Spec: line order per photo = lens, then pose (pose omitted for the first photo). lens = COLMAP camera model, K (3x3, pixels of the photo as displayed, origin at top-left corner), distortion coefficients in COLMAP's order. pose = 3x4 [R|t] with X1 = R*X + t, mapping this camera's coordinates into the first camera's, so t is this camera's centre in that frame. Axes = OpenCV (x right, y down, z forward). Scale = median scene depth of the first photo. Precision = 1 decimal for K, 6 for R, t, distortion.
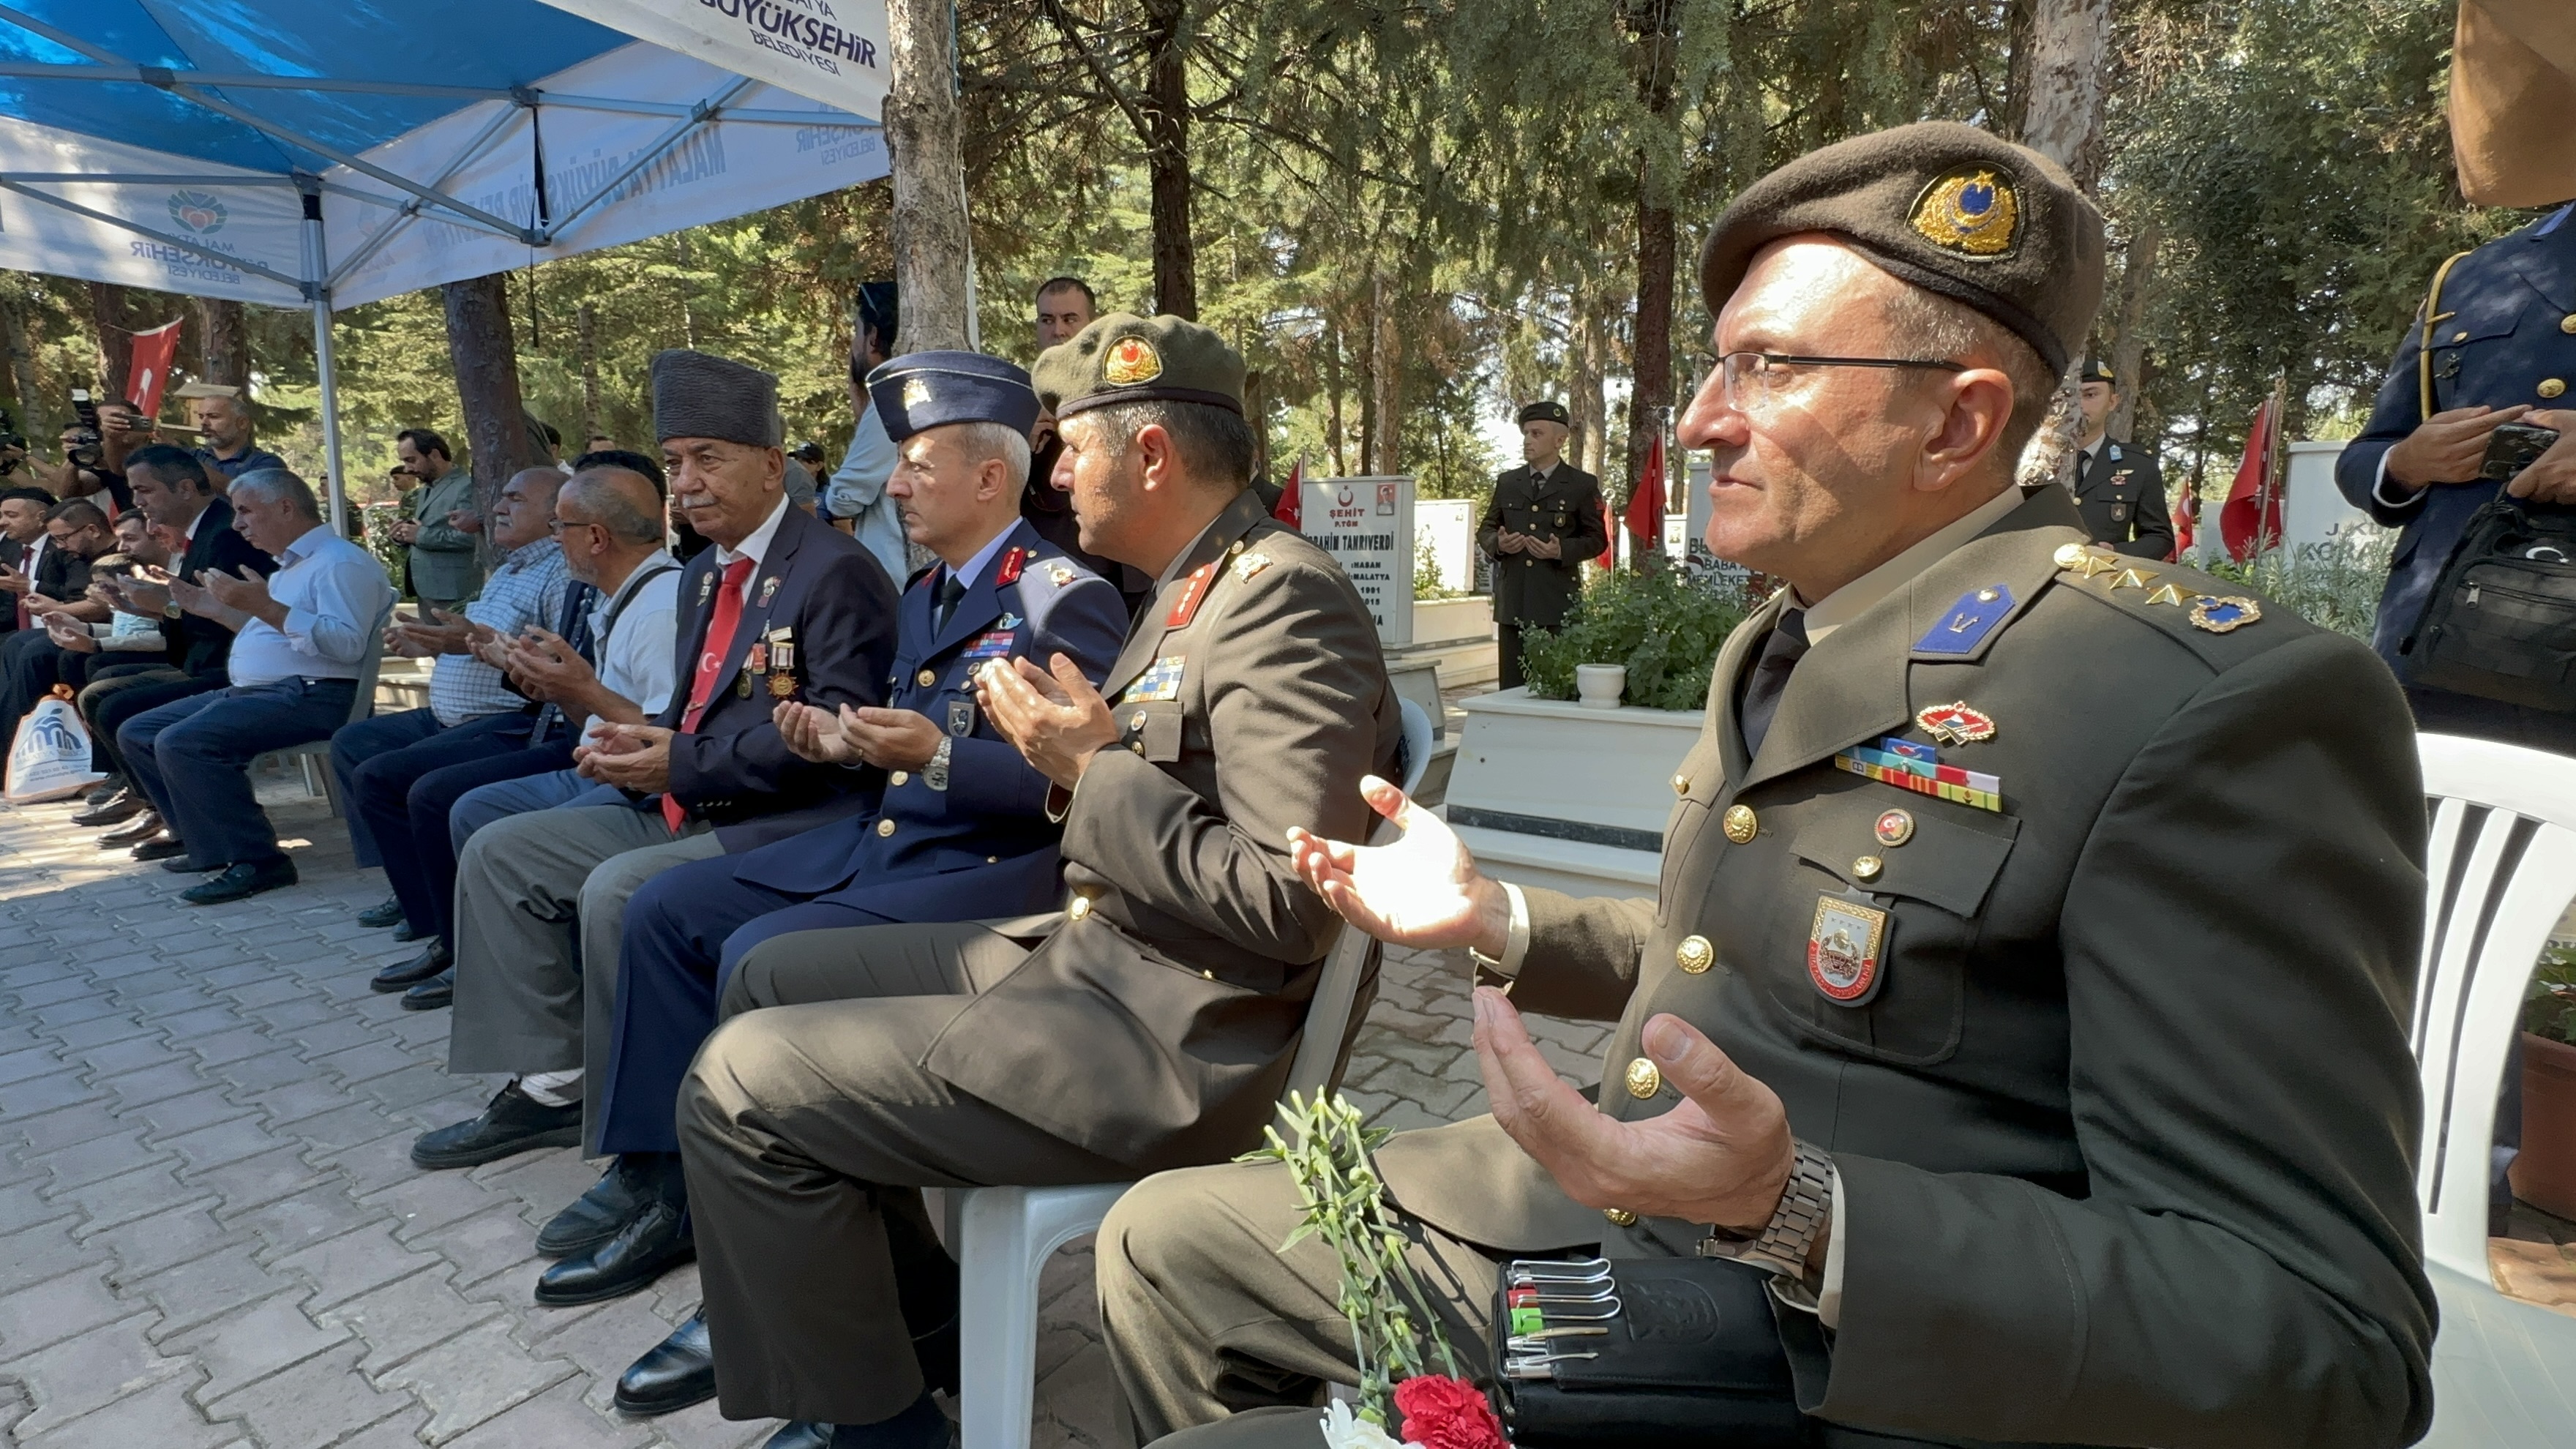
lens RADIAL K [[1259.9, 0, 1304.3], [0, 1259.9, 726.3], [0, 0, 1]] dist [-0.005497, 0.001047]
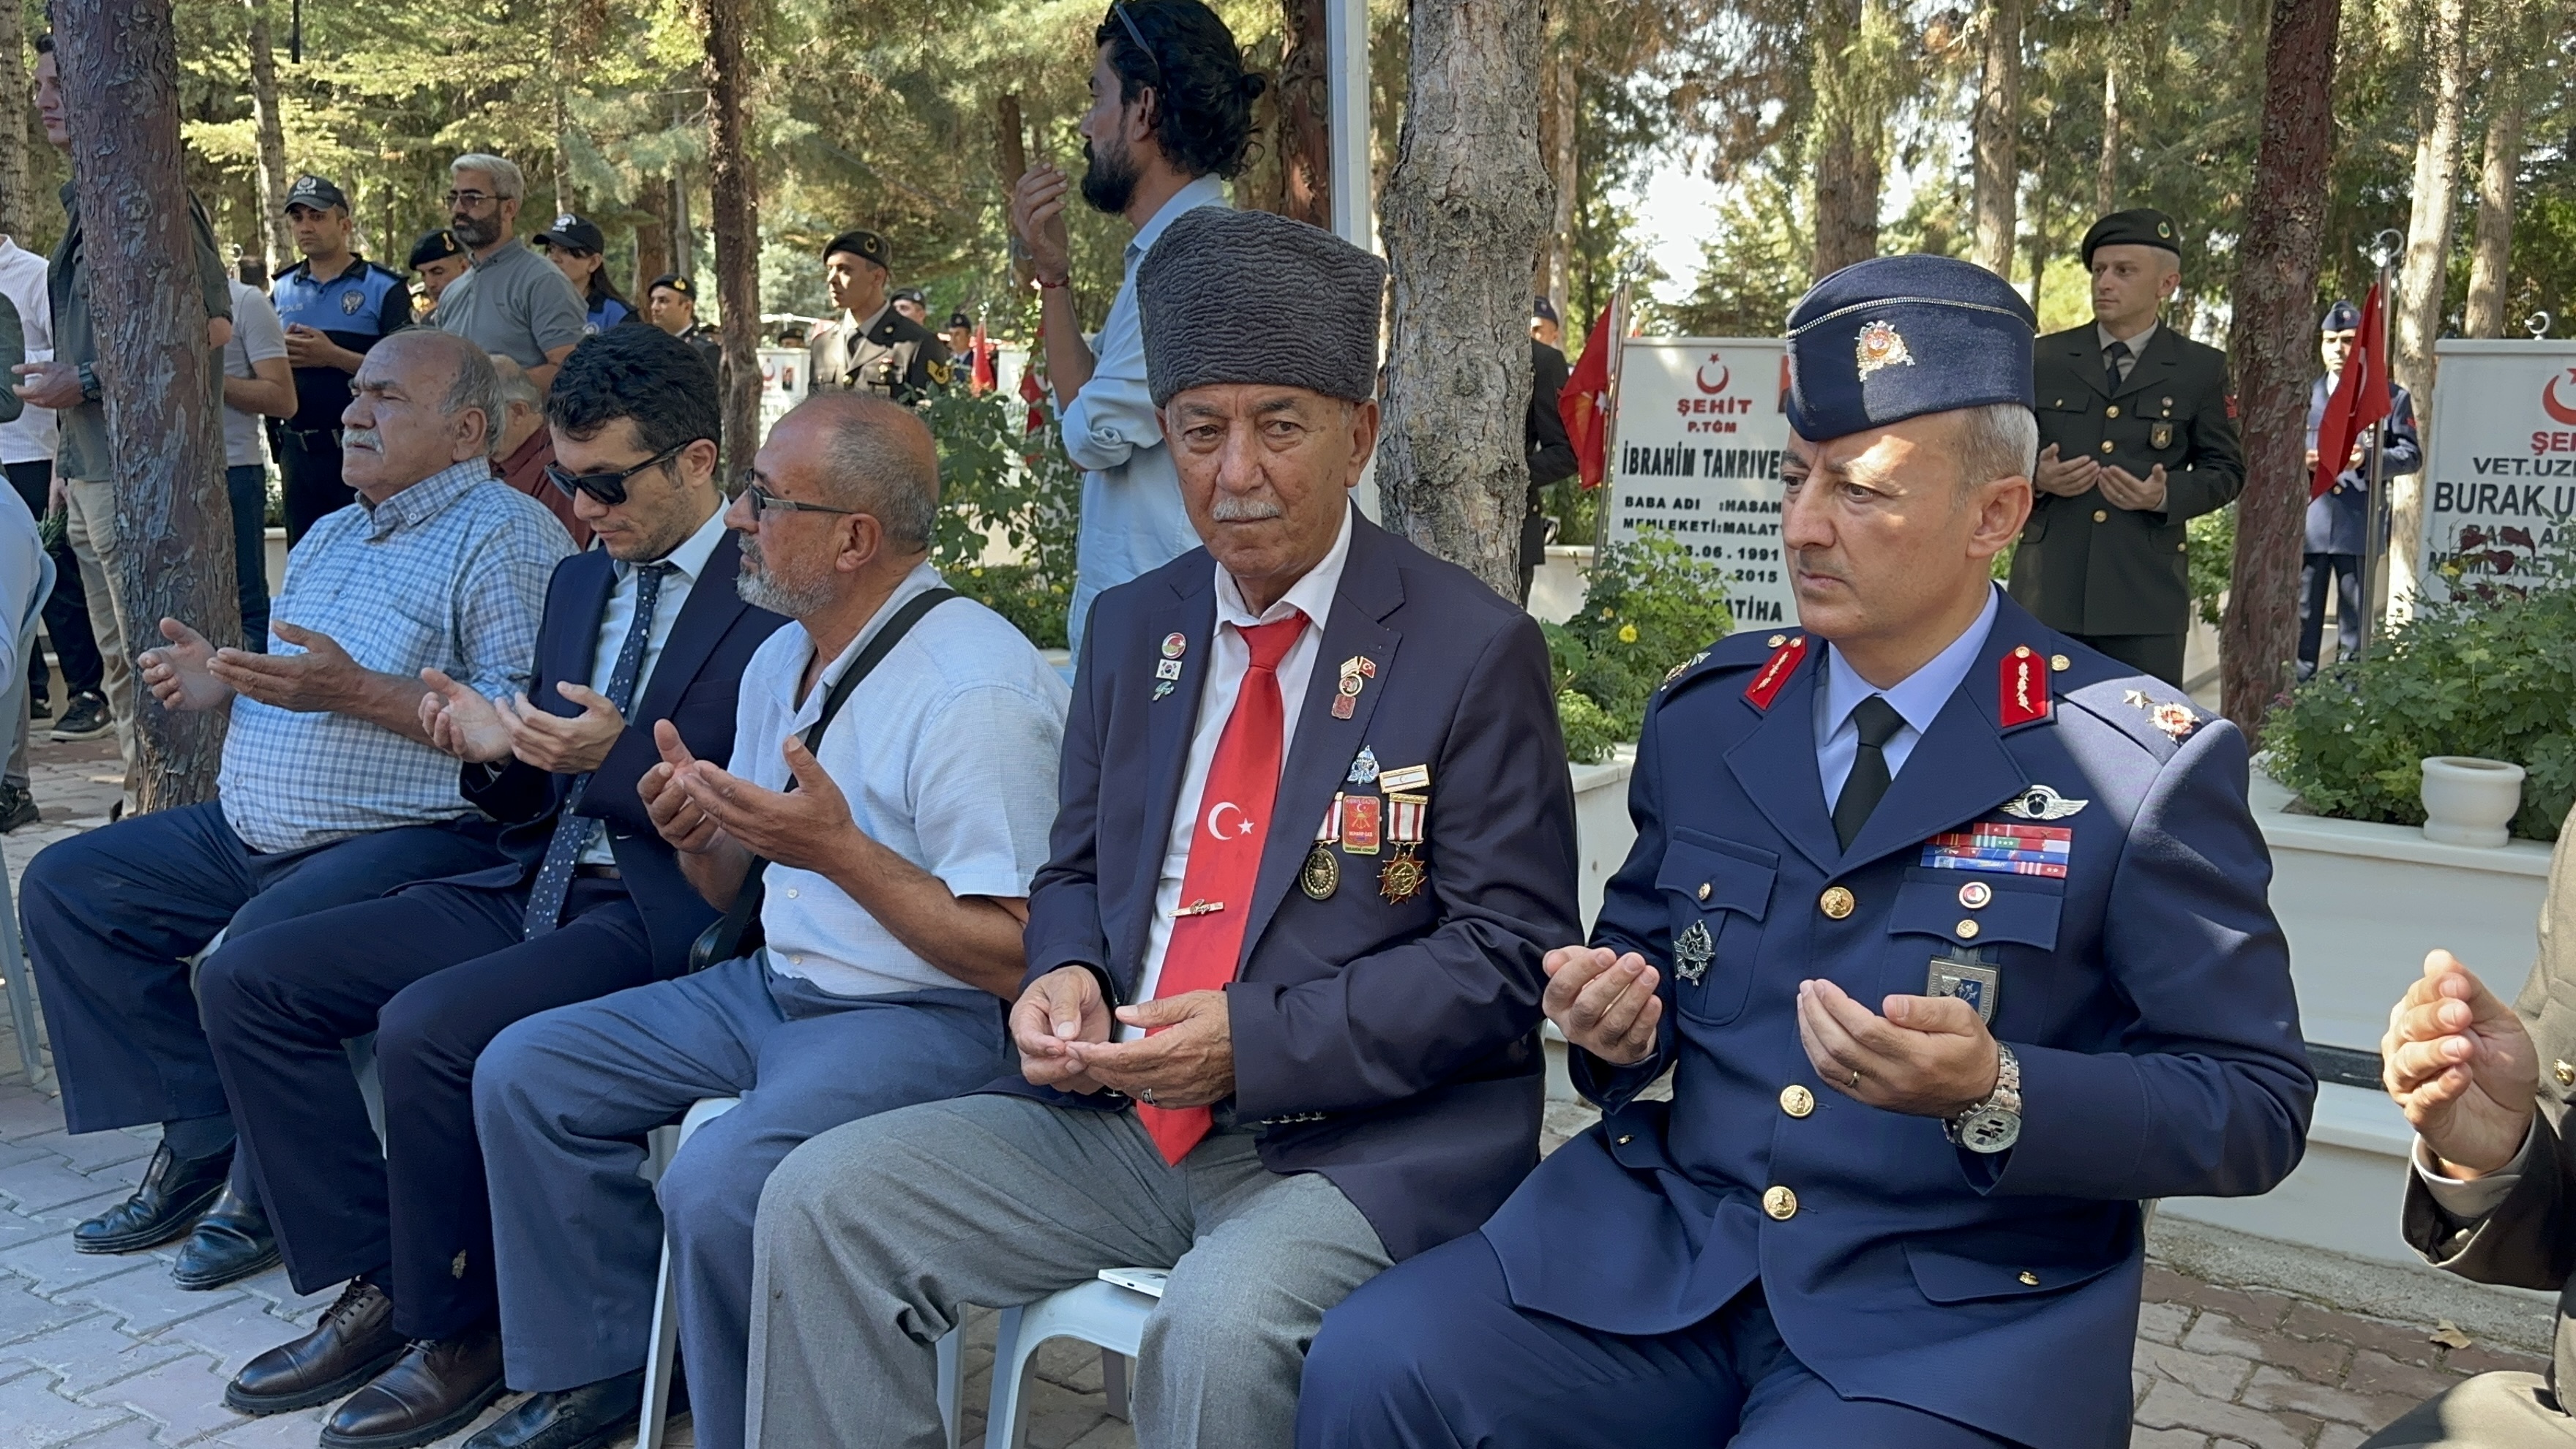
lens RADIAL K [[2347.0, 0, 1287.0], [0, 2347.0, 730.8], [0, 0, 1]] dist [0.058647, 0.000000]
pose [[0.998833, 0.018995, 0.044398, -0.494618], [-0.019283, 0.999796, 0.006068, -0.094904], [-0.044273, -0.006917, 0.998996, 0.057393]]
